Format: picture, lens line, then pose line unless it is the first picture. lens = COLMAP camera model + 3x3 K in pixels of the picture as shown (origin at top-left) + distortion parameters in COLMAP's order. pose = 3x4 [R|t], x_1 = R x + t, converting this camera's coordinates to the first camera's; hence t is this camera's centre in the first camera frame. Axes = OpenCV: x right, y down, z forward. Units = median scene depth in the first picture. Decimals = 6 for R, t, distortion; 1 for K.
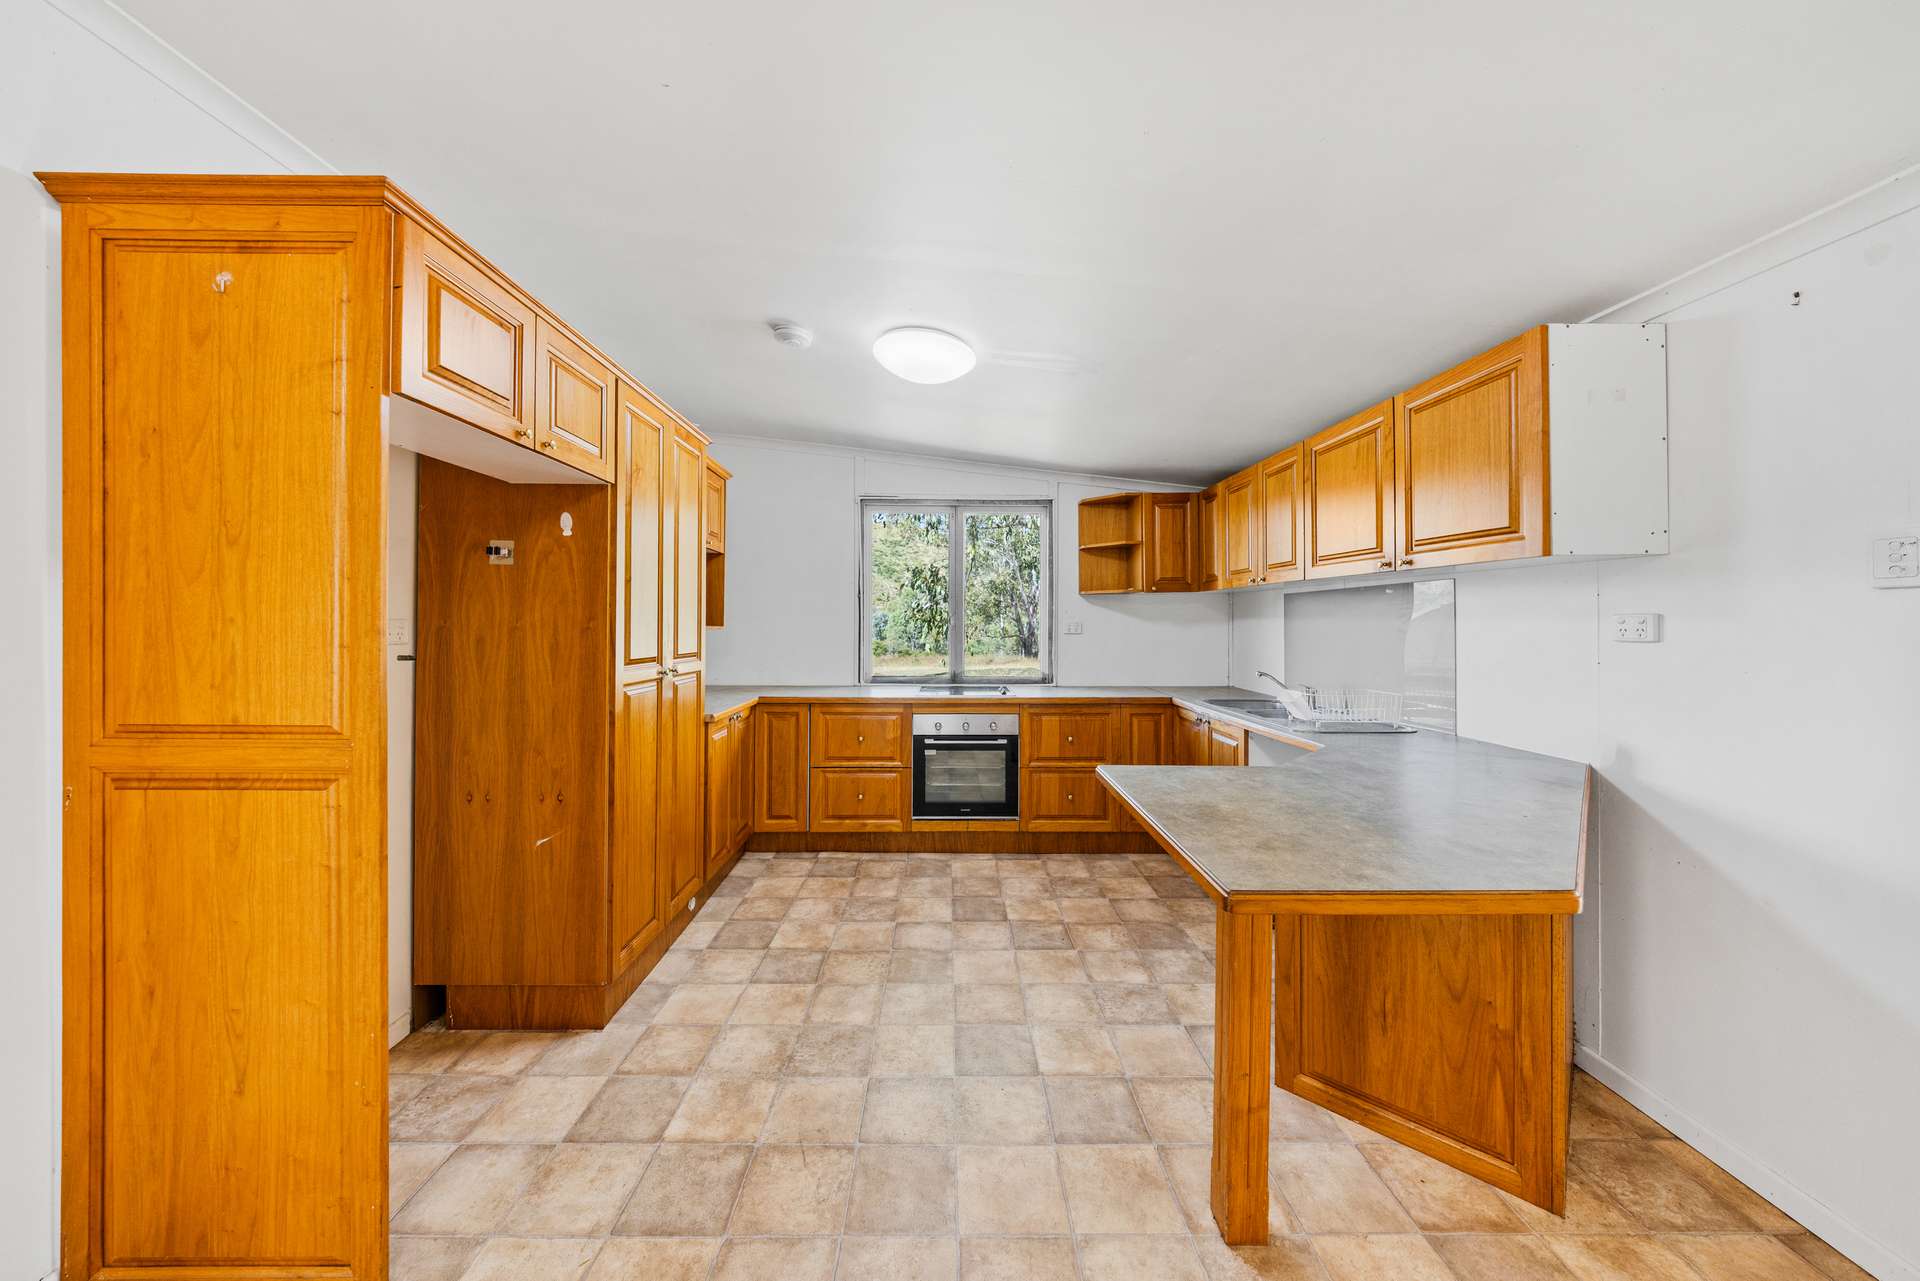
lens RADIAL K [[653.8, 0, 952.2], [0, 653.8, 622.4], [0, 0, 1]] dist [-0.000528, -0.000099]
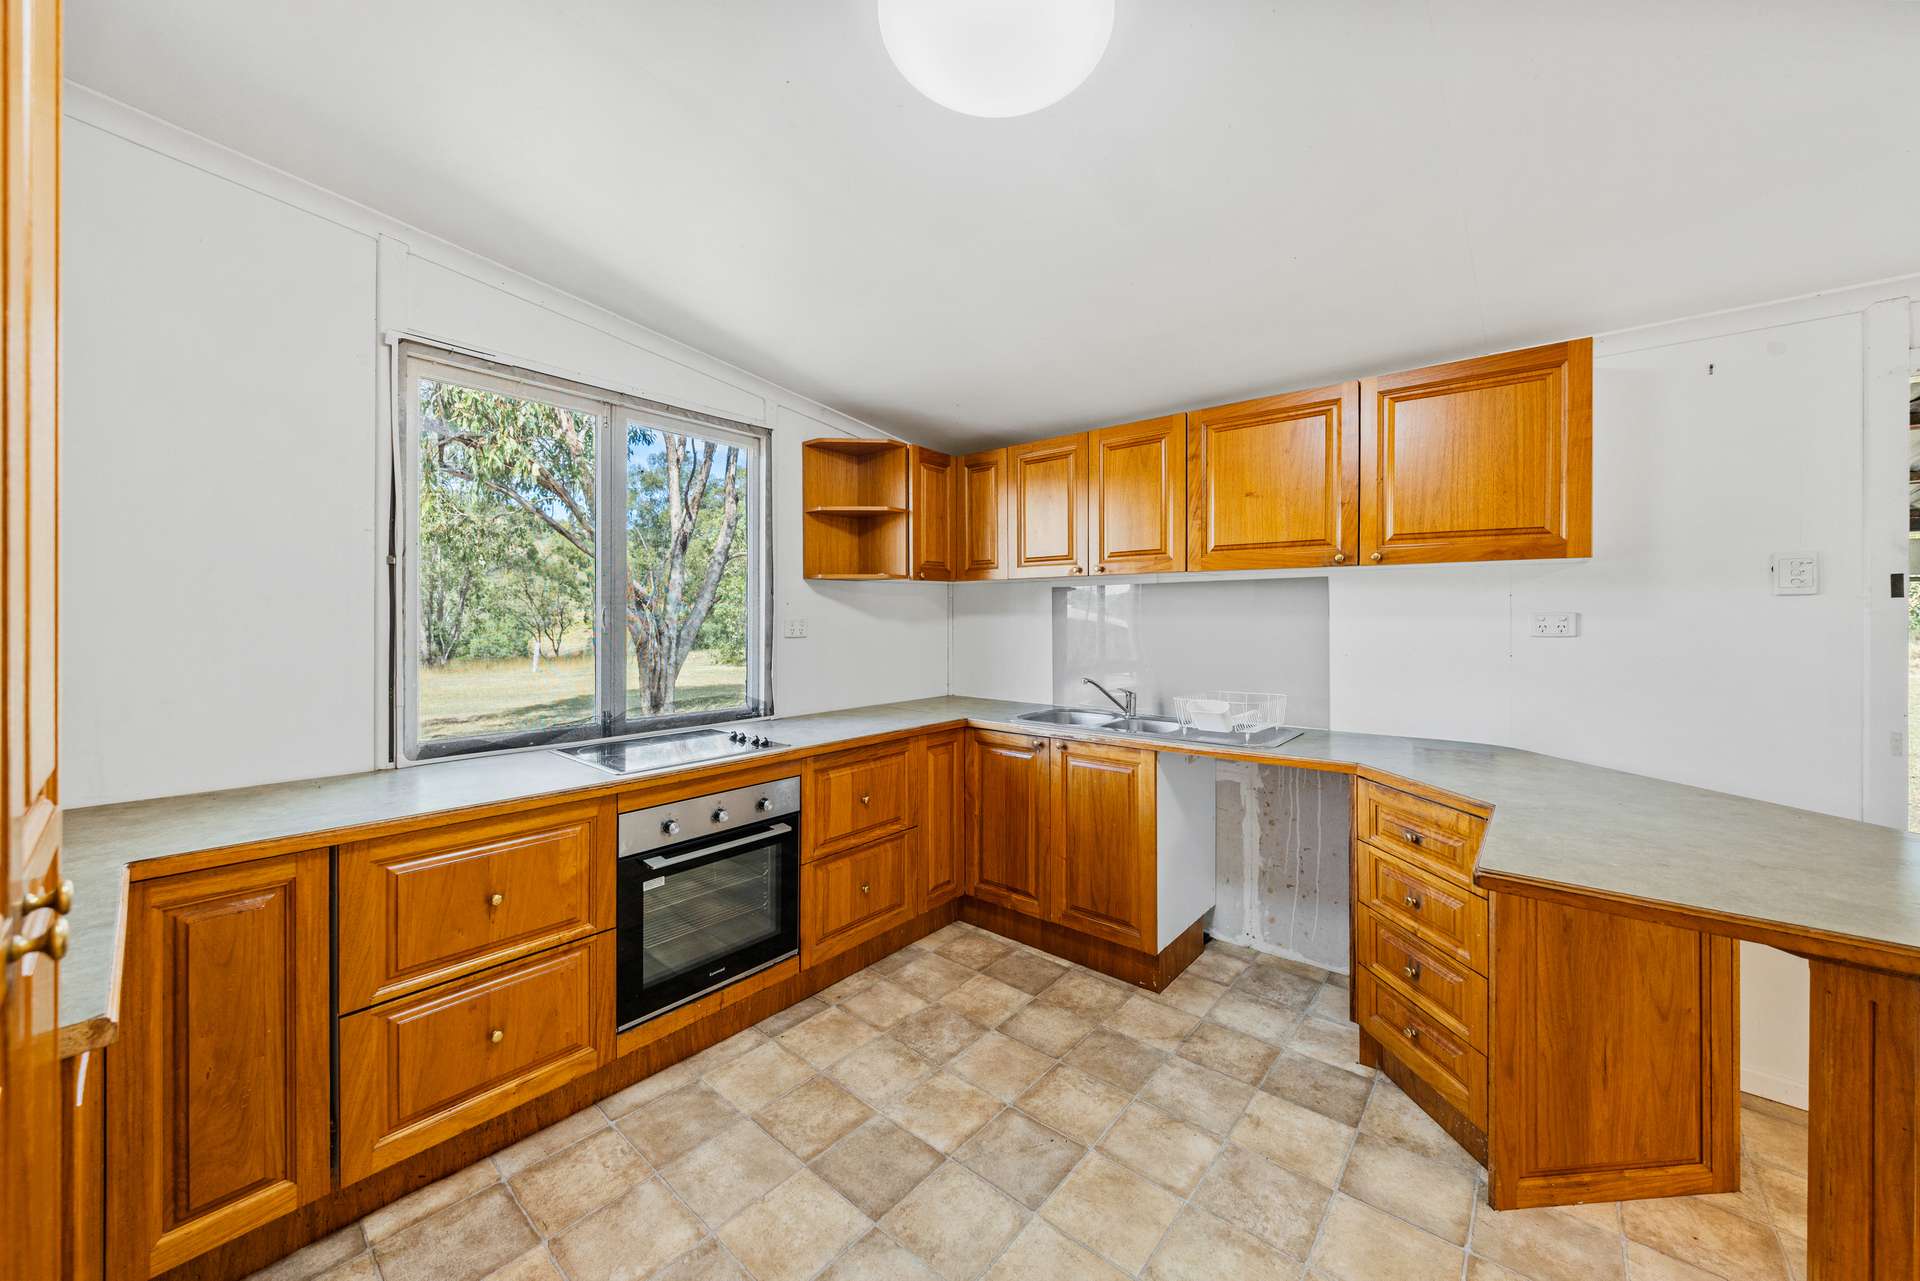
lens RADIAL K [[701.2, 0, 966.2], [0, 701.2, 615.7], [0, 0, 1]] dist [-0.003144, -0.000520]
pose [[0.658480, -0.004115, 0.752587, -0.278964], [0.004478, 0.999989, 0.001549, -0.006084], [-0.752585, 0.002350, 0.658491, 0.466365]]
